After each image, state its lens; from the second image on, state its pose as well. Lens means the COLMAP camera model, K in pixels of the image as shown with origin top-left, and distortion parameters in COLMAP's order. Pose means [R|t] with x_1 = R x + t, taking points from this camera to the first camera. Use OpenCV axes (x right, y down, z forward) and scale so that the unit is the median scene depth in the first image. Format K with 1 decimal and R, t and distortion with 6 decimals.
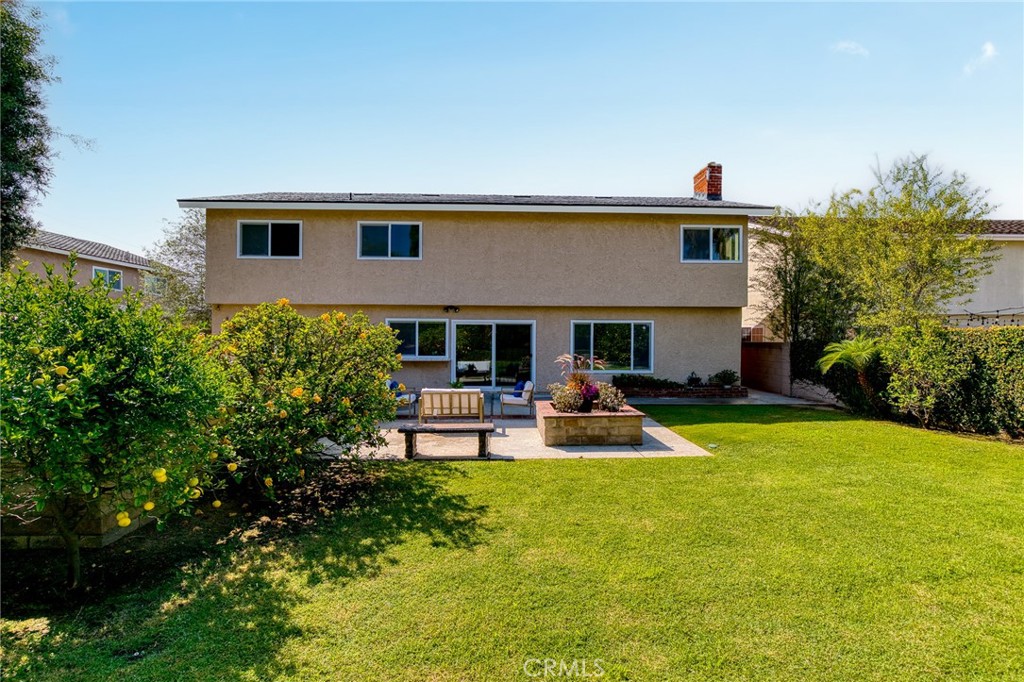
lens RADIAL K [[473.0, 0, 512.0], [0, 473.0, 341.0], [0, 0, 1]] dist [-0.006209, 0.000830]
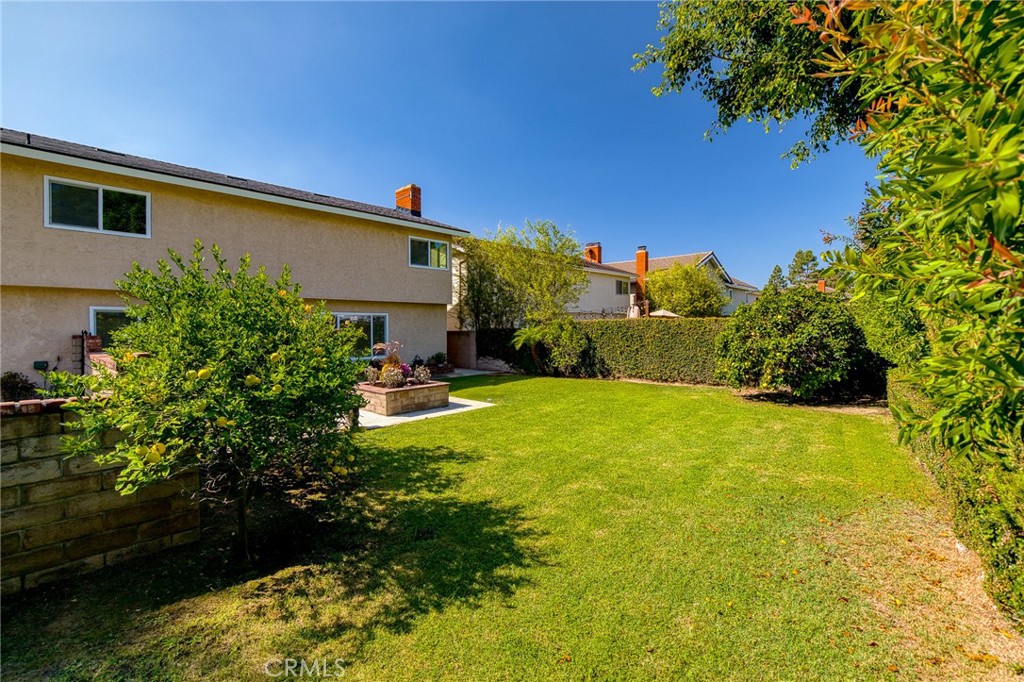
lens RADIAL K [[473.0, 0, 512.0], [0, 473.0, 341.0], [0, 0, 1]] dist [-0.006209, 0.000830]
pose [[0.699357, -0.028206, 0.714215, -0.465422], [0.016859, 0.999594, 0.022968, 0.004713], [-0.714573, -0.004022, 0.699549, -0.066732]]
